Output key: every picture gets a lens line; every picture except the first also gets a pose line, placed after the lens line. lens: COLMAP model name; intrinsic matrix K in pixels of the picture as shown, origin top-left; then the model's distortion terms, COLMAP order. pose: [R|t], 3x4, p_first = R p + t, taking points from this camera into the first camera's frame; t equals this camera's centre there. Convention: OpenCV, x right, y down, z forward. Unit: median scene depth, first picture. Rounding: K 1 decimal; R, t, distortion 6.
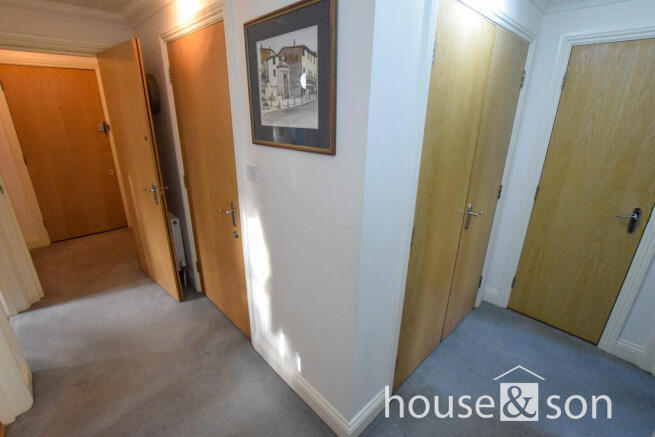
lens RADIAL K [[318.9, 0, 326.6], [0, 318.9, 219.7], [0, 0, 1]] dist [-0.015896, 0.002252]
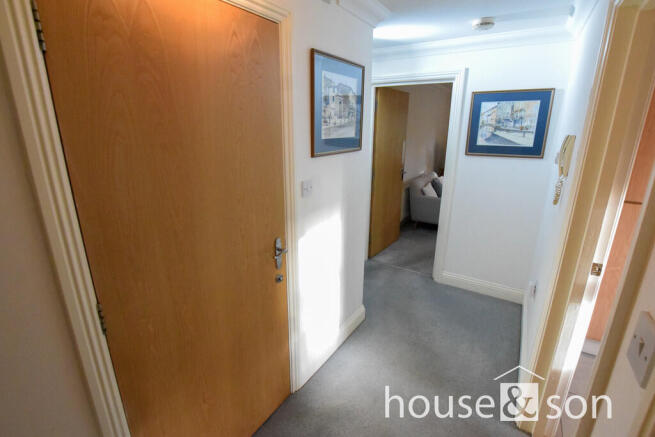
lens RADIAL K [[318.9, 0, 326.6], [0, 318.9, 219.7], [0, 0, 1]] dist [-0.015896, 0.002252]
pose [[-0.271038, -0.273897, 0.922778, -1.497493], [0.320053, 0.878474, 0.354752, -0.489071], [-0.907802, 0.391489, -0.150438, 1.398575]]
